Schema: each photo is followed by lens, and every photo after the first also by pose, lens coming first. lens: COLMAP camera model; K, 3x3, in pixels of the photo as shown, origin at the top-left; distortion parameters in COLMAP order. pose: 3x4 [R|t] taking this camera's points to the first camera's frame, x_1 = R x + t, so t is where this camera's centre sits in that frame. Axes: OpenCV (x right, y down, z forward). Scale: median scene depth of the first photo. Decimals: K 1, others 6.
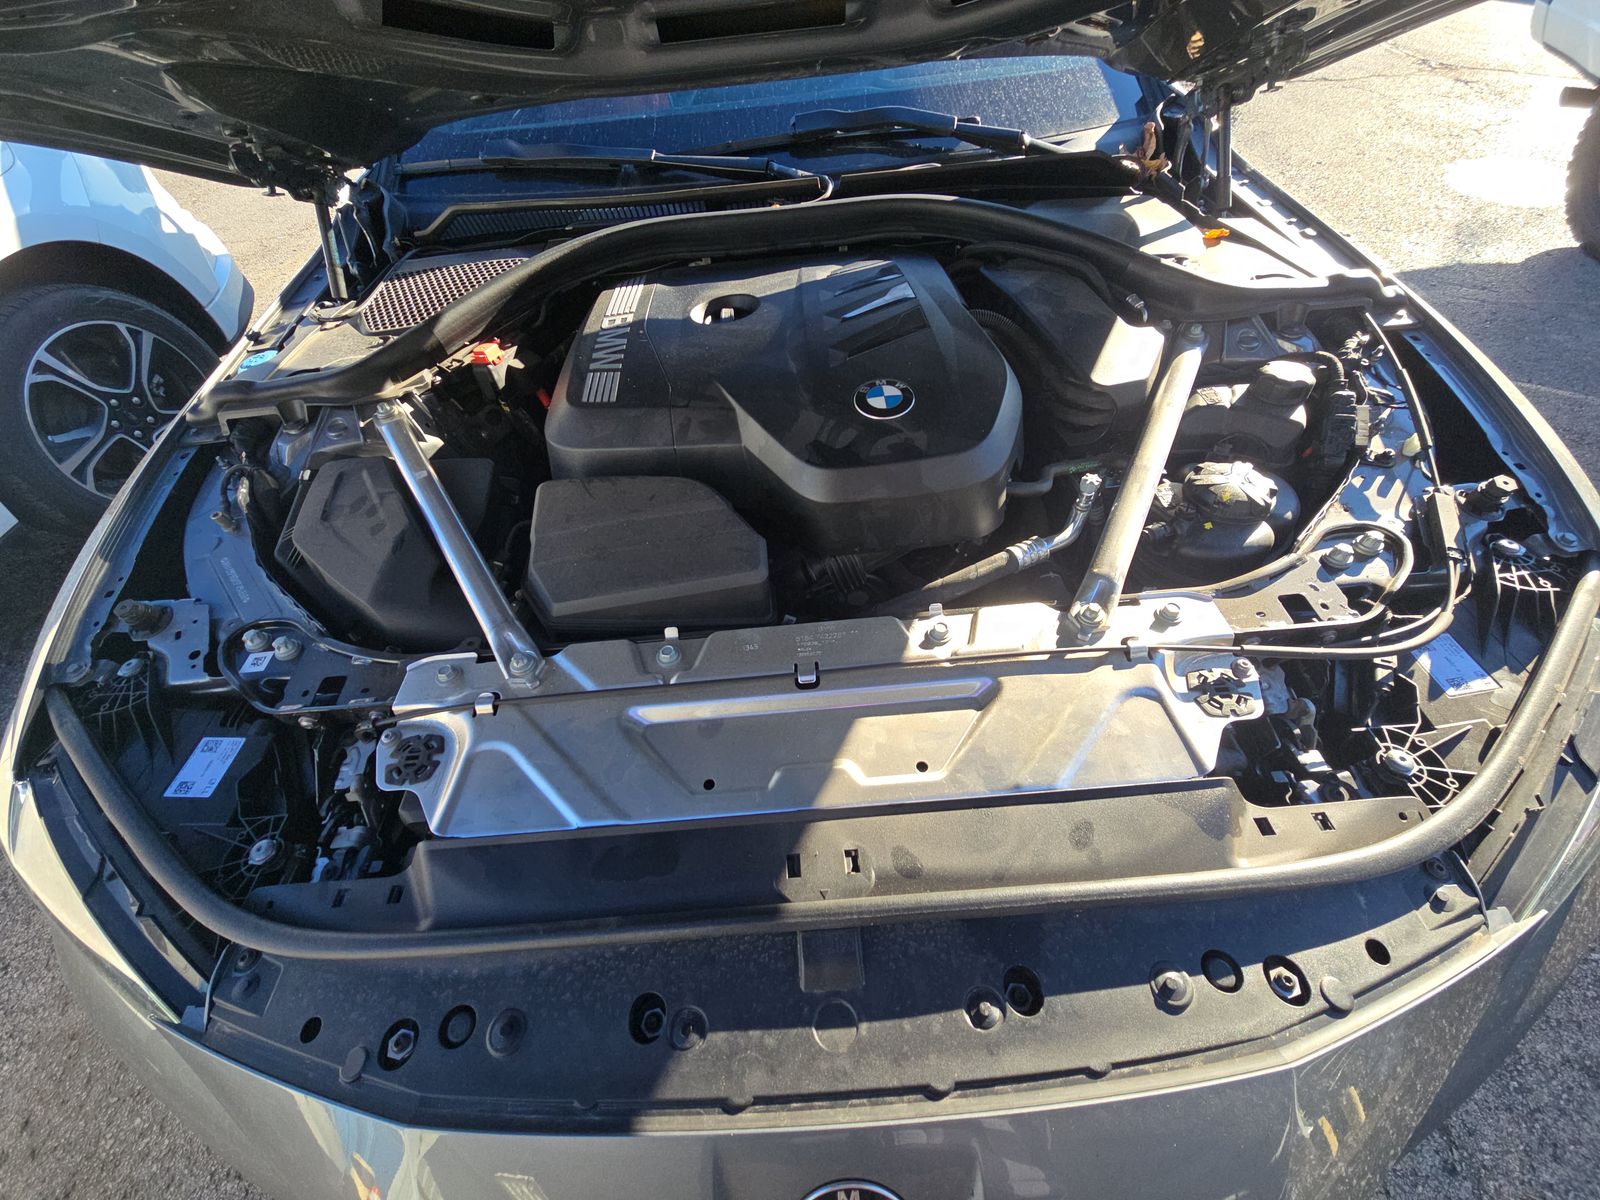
lens RADIAL K [[633.8, 0, 798.6], [0, 633.8, 584.1], [0, 0, 1]] dist [0.047408, -0.026127]
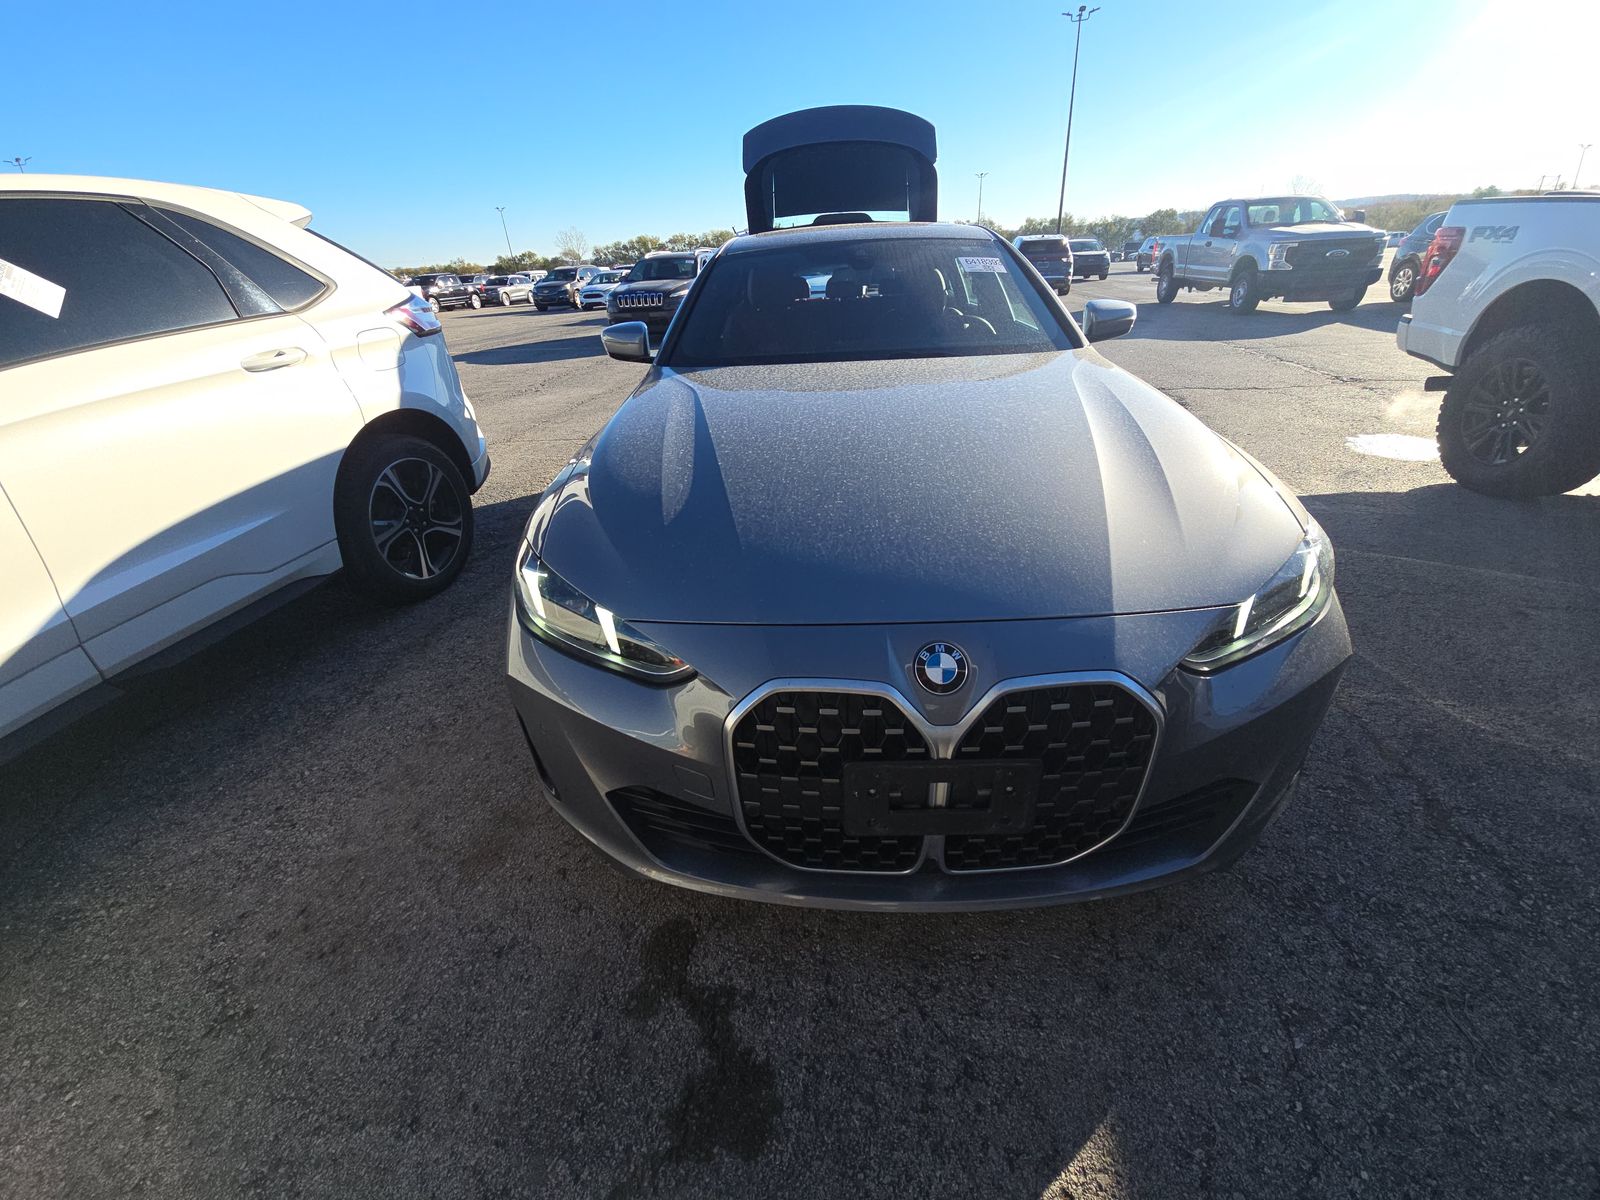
lens RADIAL K [[649.4, 0, 792.1], [0, 649.4, 590.4], [0, 0, 1]] dist [0.014890, -0.010321]
pose [[0.997249, 0.054062, -0.050706, -0.083140], [-0.068533, 0.933123, -0.352965, 0.376859], [0.028232, 0.355469, 0.934262, -0.333171]]
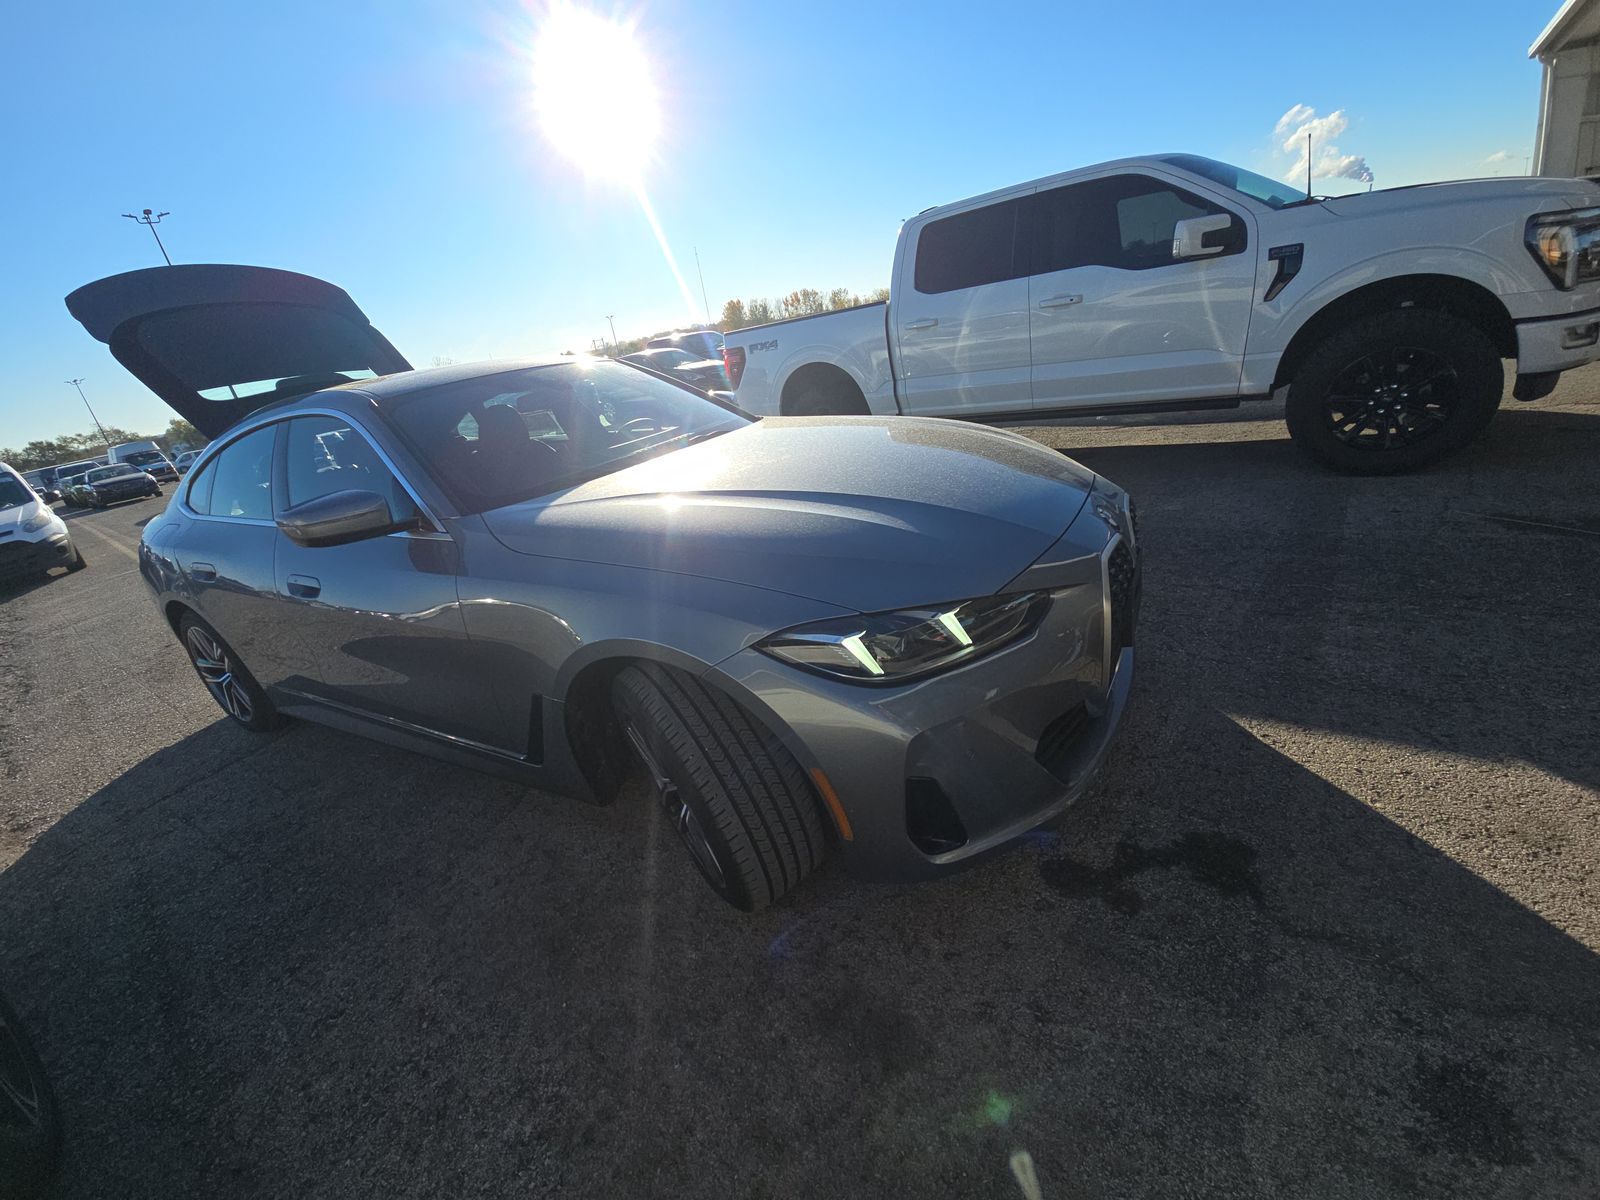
lens RADIAL K [[649.4, 0, 792.1], [0, 649.4, 590.4], [0, 0, 1]] dist [0.014890, -0.010321]
pose [[0.542069, -0.326249, 0.774418, -0.971548], [0.705958, 0.676693, -0.209070, 0.176350], [-0.455834, 0.660037, 0.597132, -0.064071]]
